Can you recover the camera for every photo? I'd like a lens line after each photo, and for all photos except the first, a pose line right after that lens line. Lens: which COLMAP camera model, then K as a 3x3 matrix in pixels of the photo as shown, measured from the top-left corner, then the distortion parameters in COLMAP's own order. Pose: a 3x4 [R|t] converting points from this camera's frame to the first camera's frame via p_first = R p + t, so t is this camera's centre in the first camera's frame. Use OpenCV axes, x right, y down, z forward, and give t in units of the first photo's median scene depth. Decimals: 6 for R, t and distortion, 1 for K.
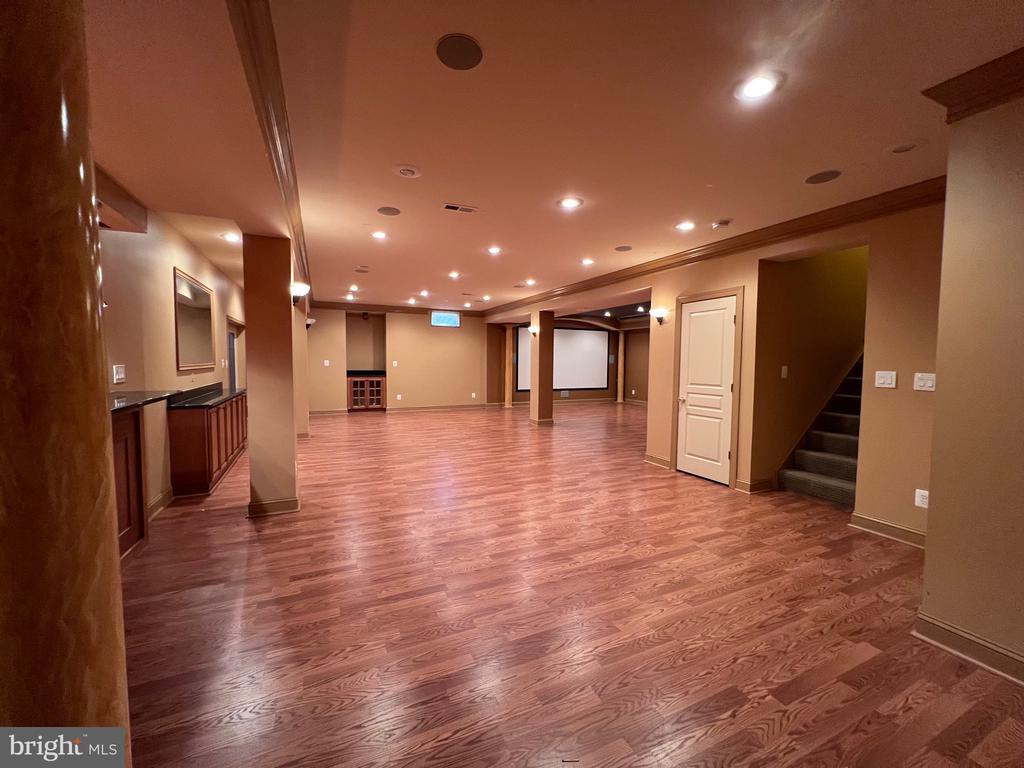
lens RADIAL K [[407.4, 0, 509.0], [0, 407.4, 382.7], [0, 0, 1]] dist [-0.001983, 0.000338]
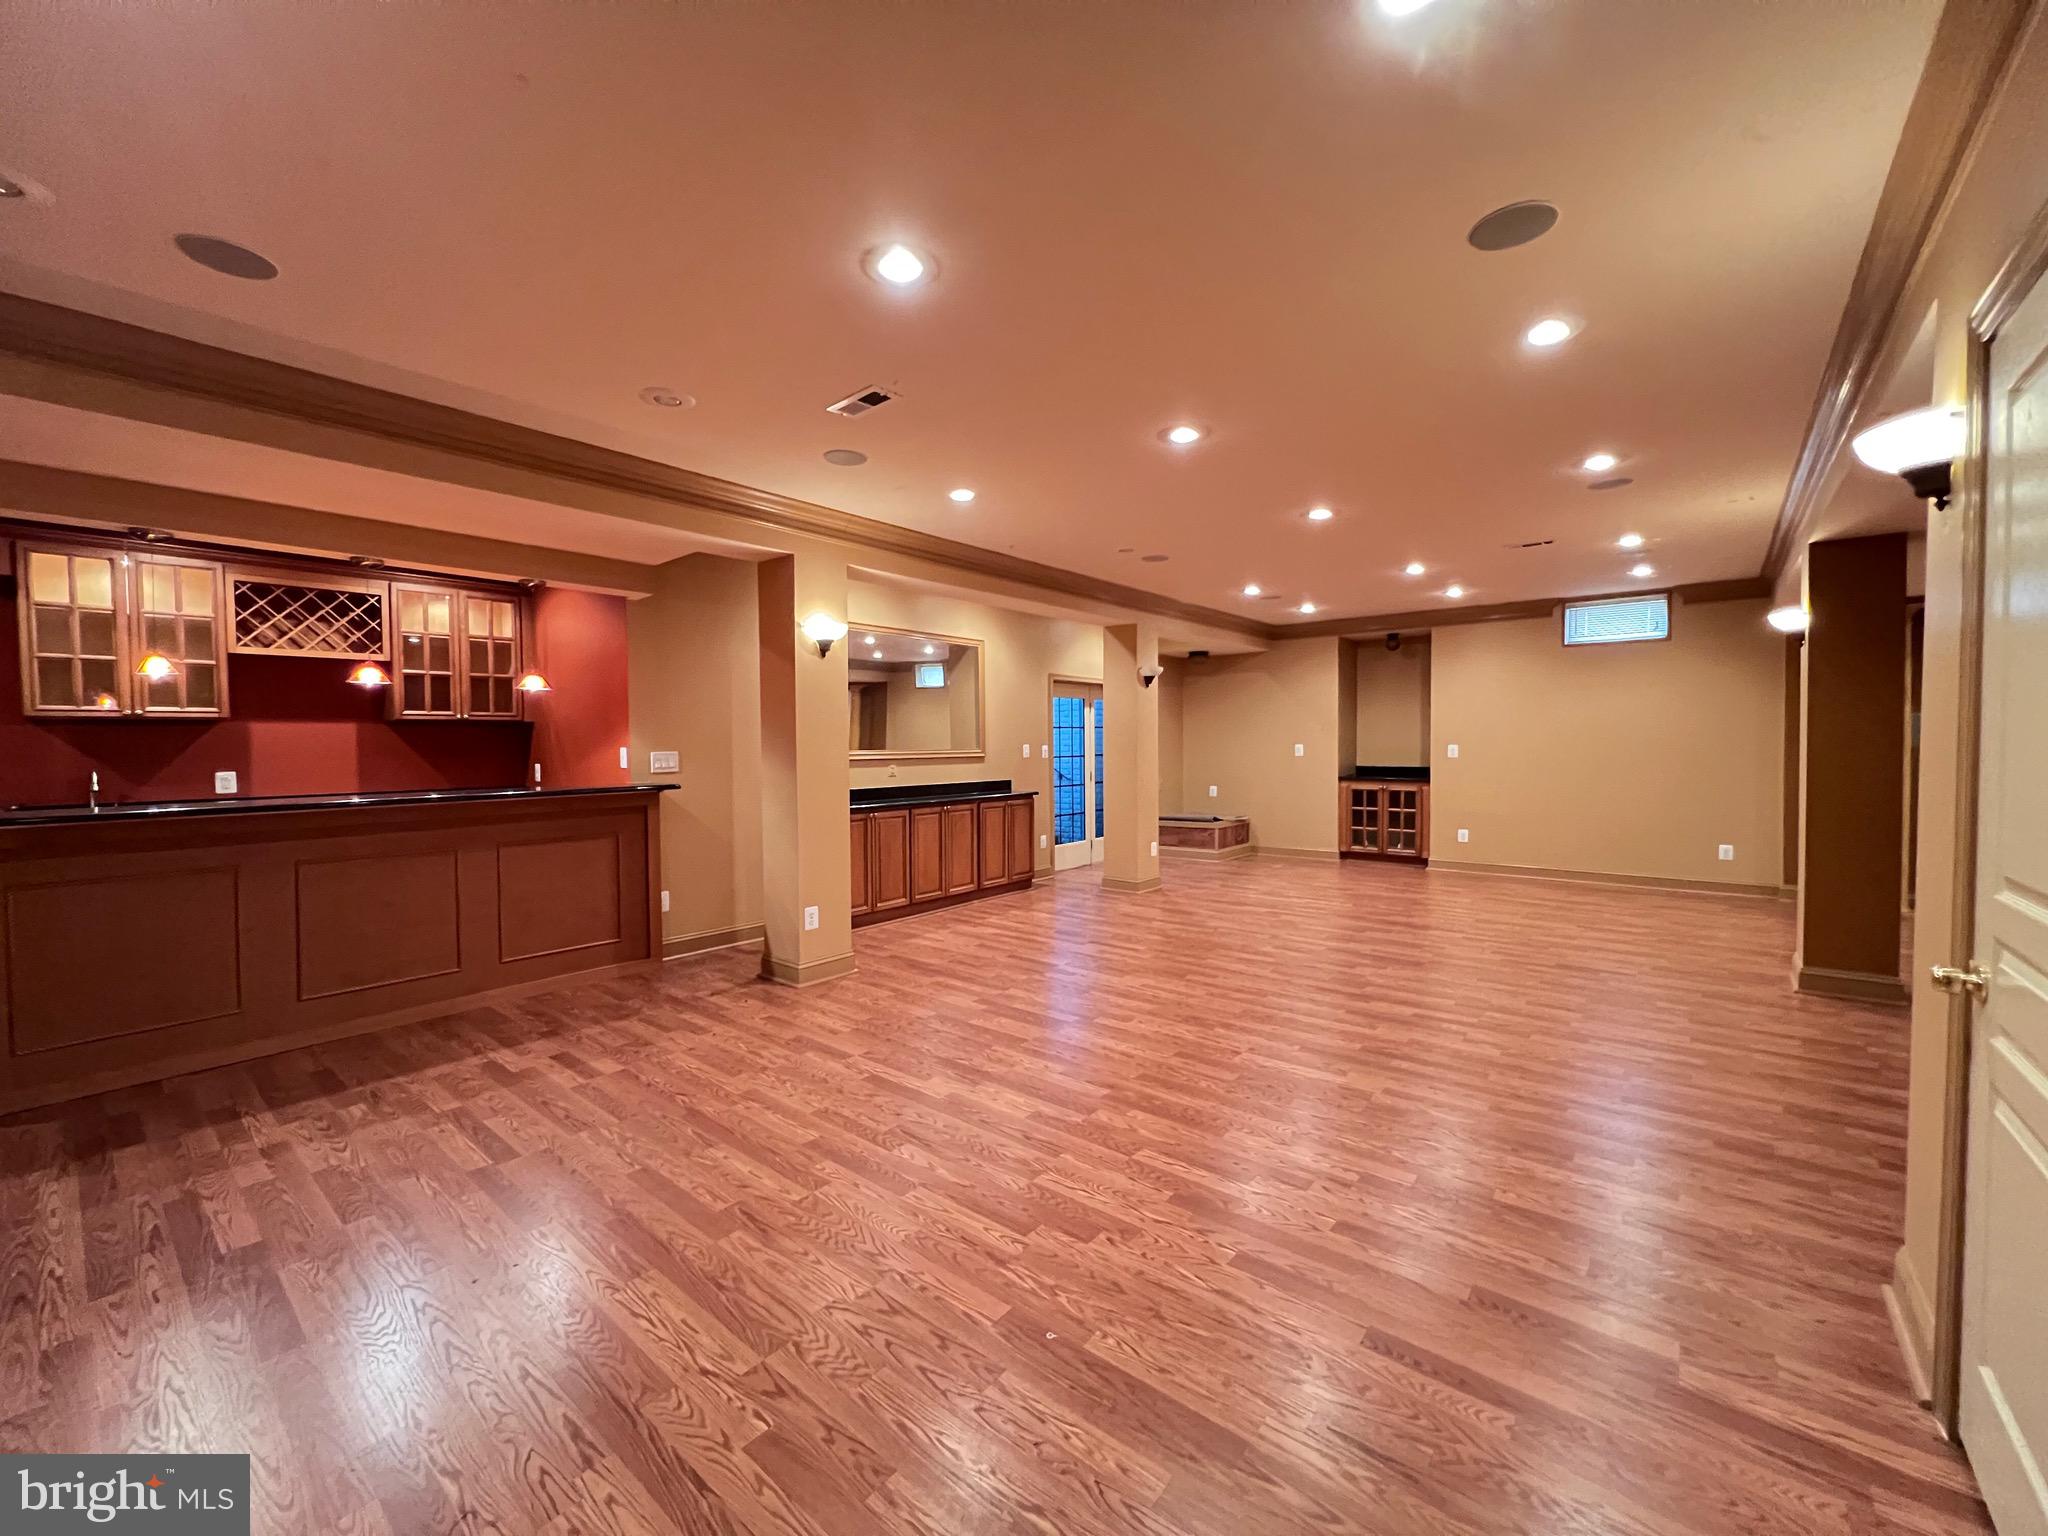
lens RADIAL K [[814.8, 0, 1018.0], [0, 814.8, 765.5], [0, 0, 1]] dist [-0.001983, 0.000338]
pose [[0.431342, 0.012868, -0.902097, 0.596645], [-0.041853, 0.999107, -0.005760, -0.023436], [0.901217, 0.040240, 0.431495, 0.607673]]
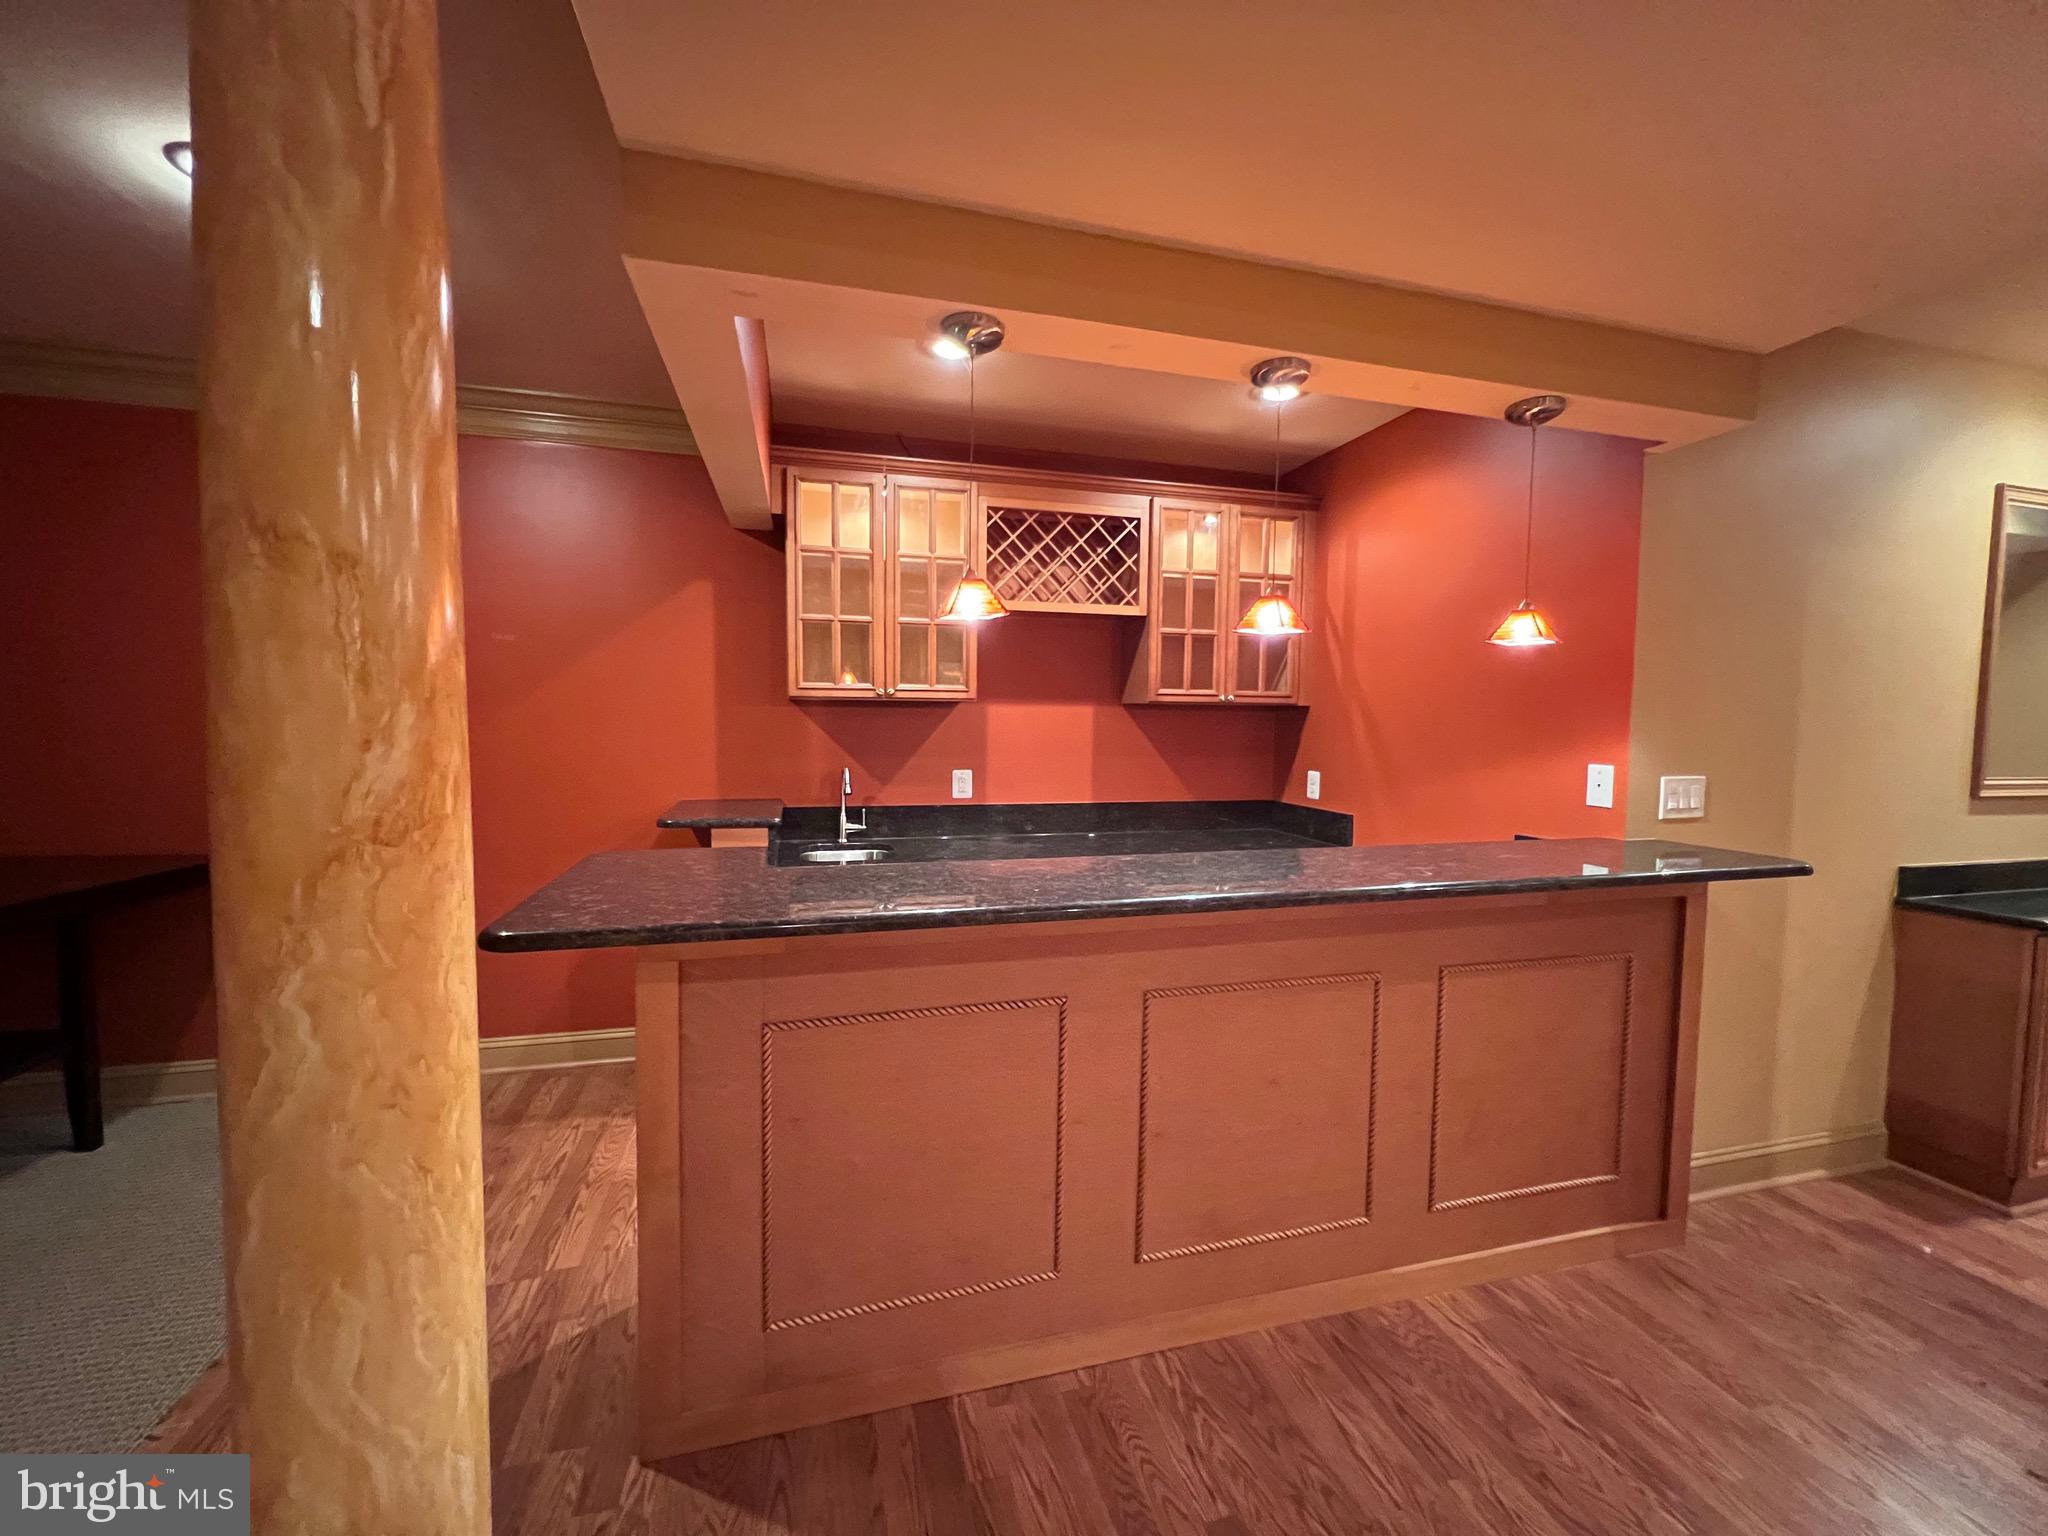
lens RADIAL K [[814.8, 0, 1018.0], [0, 814.8, 765.5], [0, 0, 1]] dist [-0.001983, 0.000338]
pose [[-0.156941, 0.045809, -0.986545, -0.036984], [-0.073906, 0.995578, 0.057986, -0.033408], [0.984839, 0.082012, -0.152861, 0.304413]]
